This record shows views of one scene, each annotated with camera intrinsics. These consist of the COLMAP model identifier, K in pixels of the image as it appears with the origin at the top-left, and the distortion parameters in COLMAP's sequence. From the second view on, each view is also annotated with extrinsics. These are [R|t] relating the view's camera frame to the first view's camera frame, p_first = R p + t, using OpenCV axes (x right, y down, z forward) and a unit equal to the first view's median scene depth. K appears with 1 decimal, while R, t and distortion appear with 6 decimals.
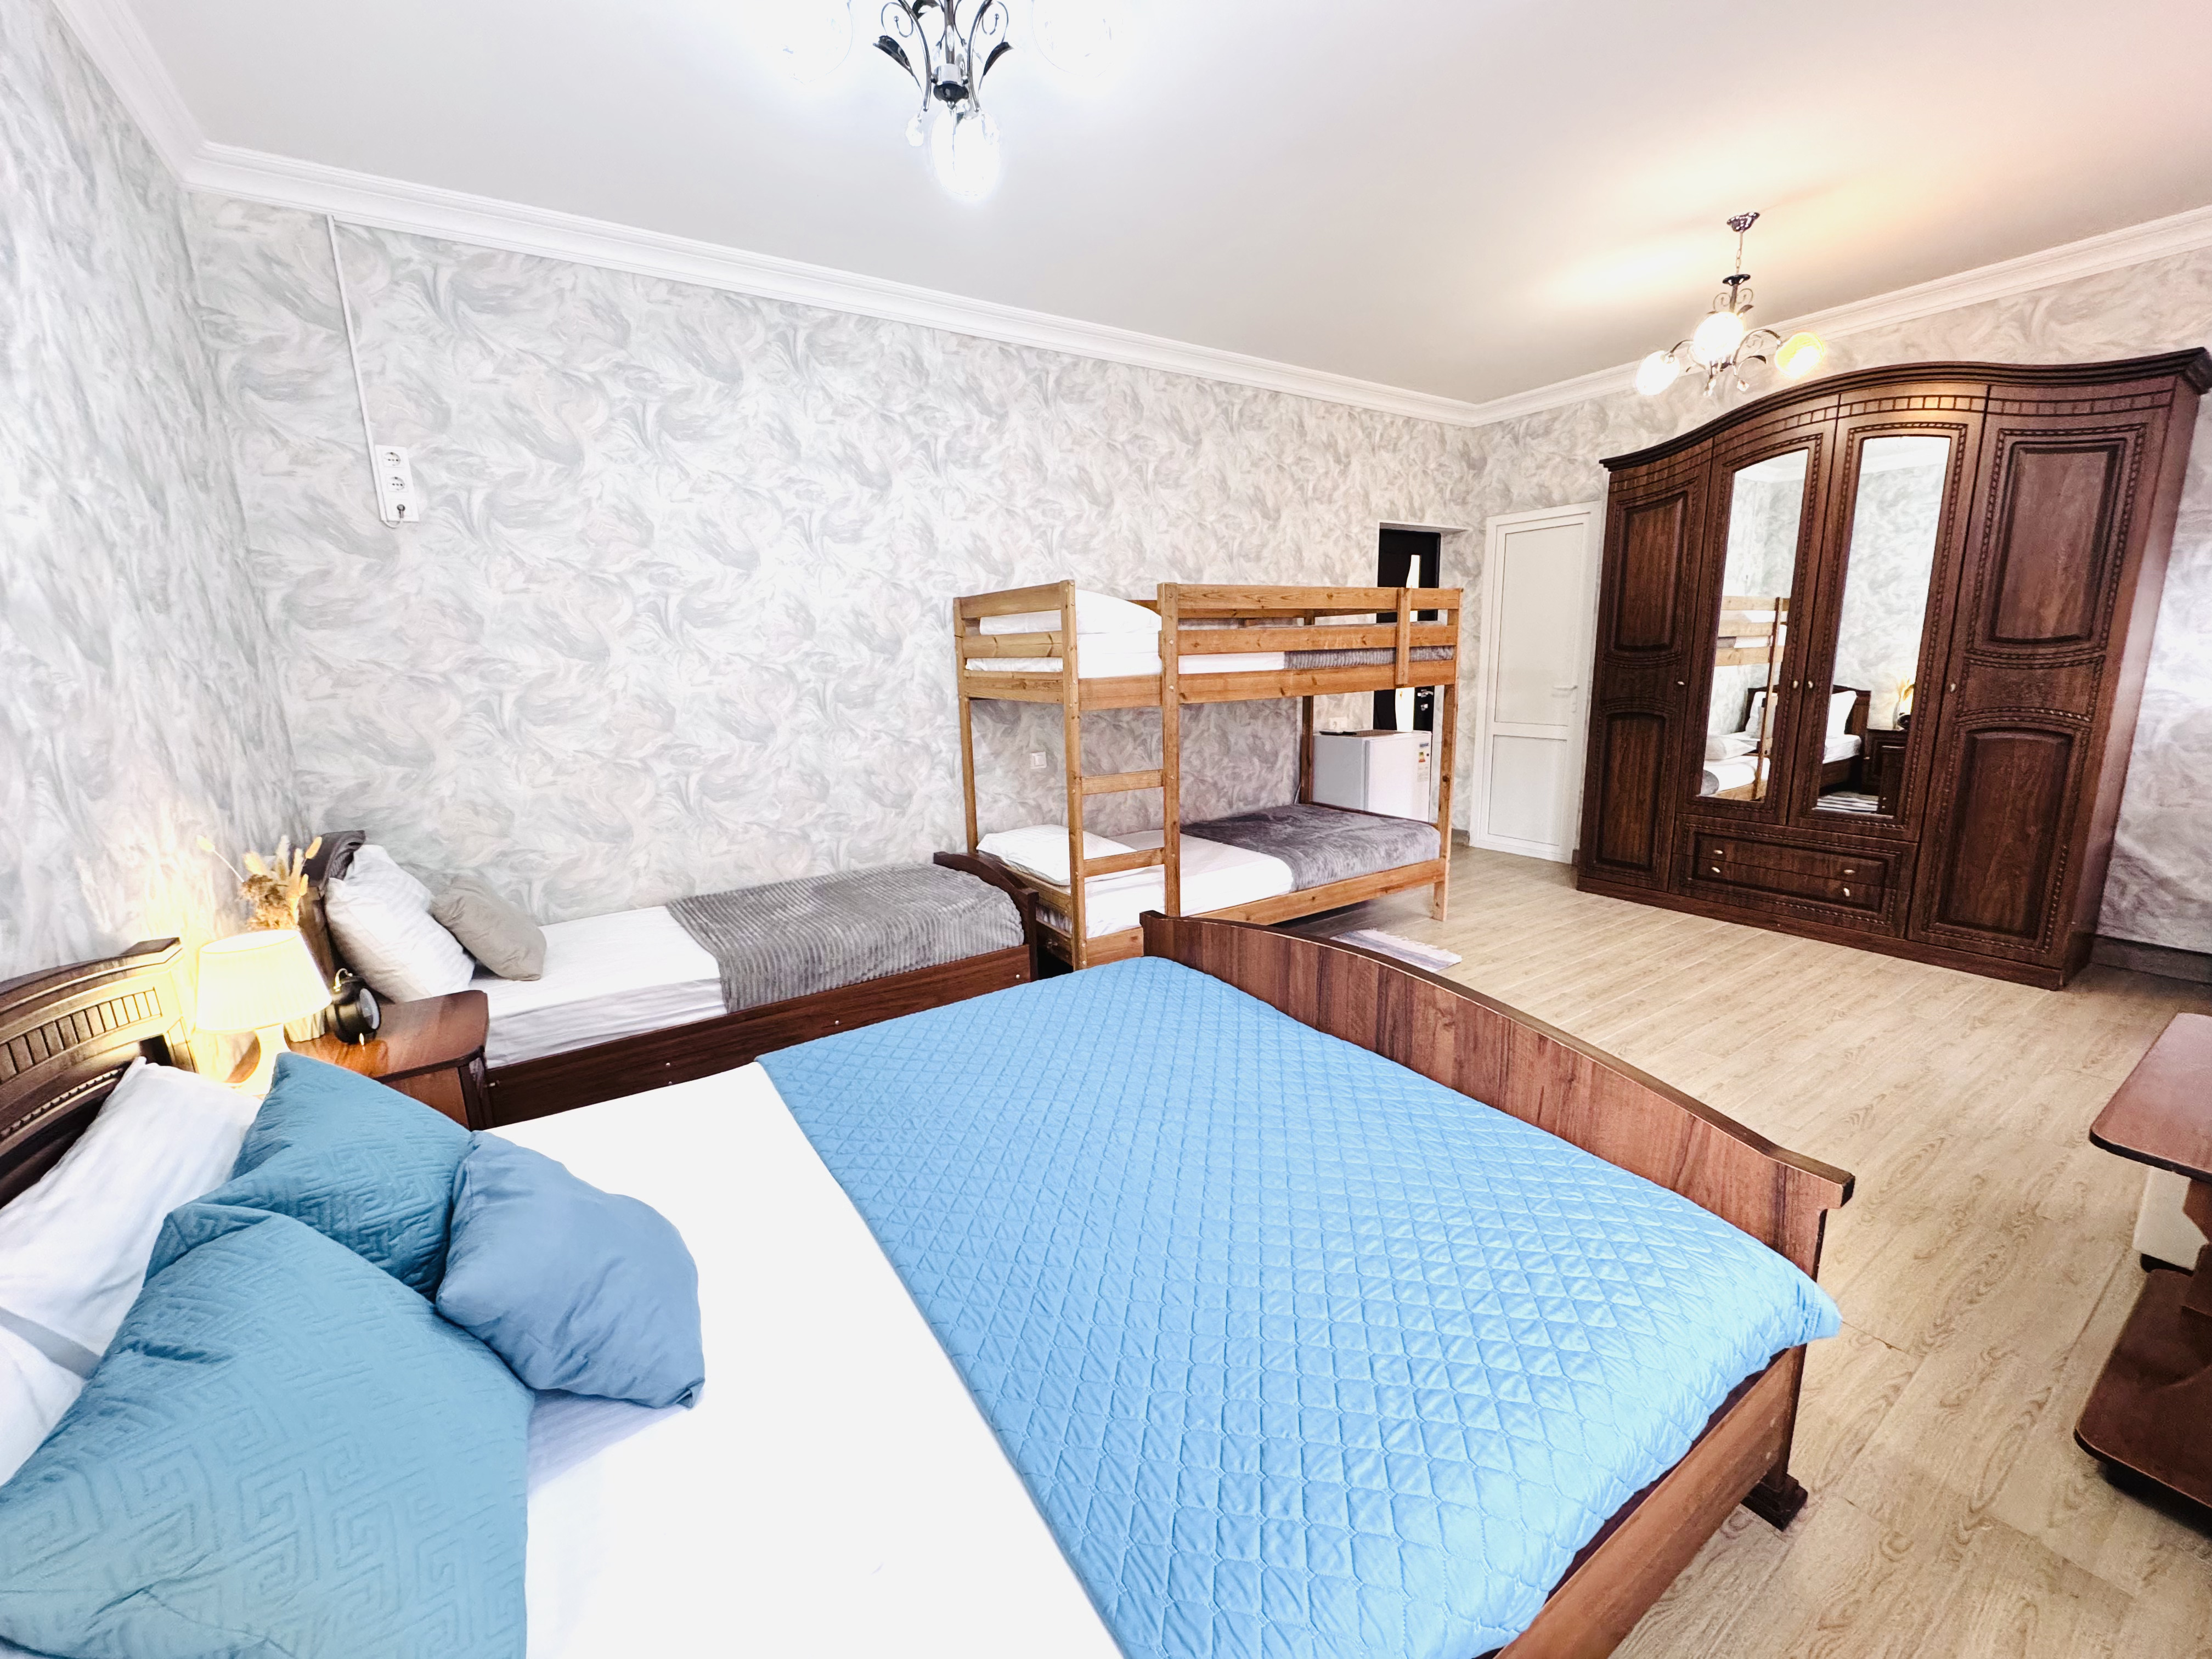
lens RADIAL K [[878.4, 0, 1105.2], [0, 878.4, 828.0], [0, 0, 1]] dist [-0.001938, -0.000672]
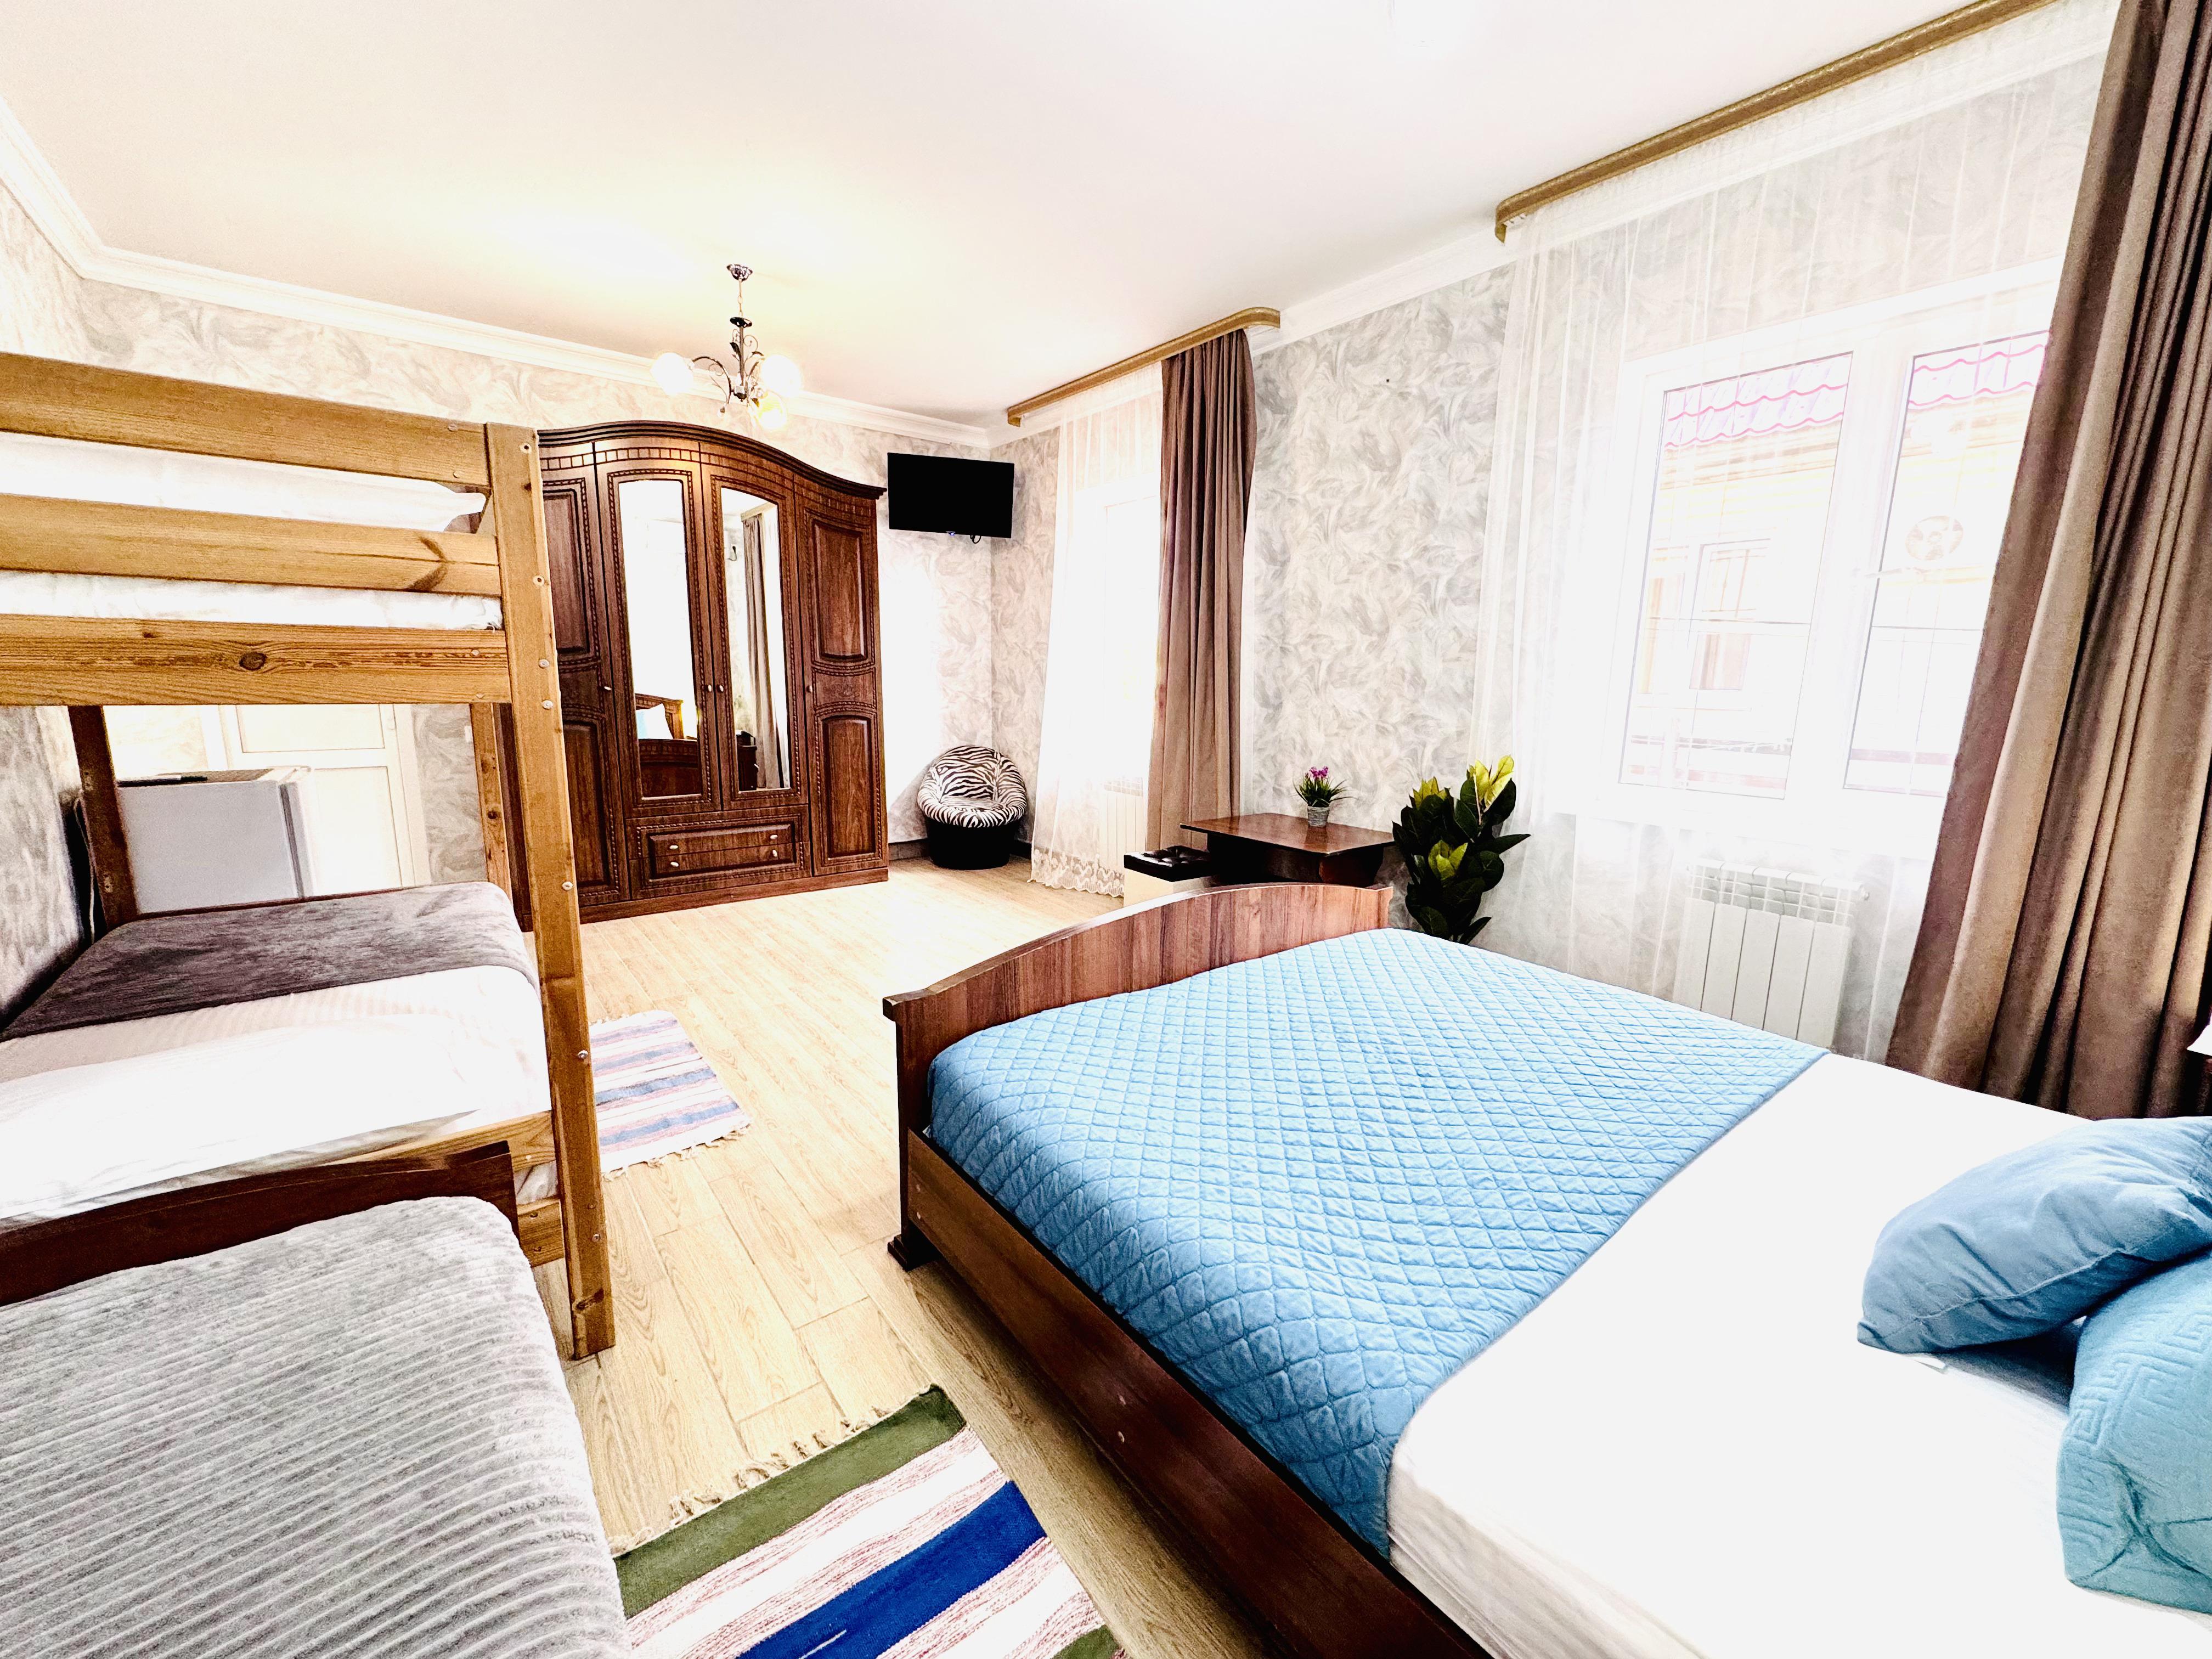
lens RADIAL K [[879.8, 0, 1139.8], [0, 879.8, 825.1], [0, 0, 1]] dist [-0.000542, -0.000114]
pose [[-0.105021, -0.150189, 0.983064, -0.460595], [0.174832, 0.970345, 0.166923, -0.088433], [-0.978981, 0.189402, -0.075649, 0.600569]]
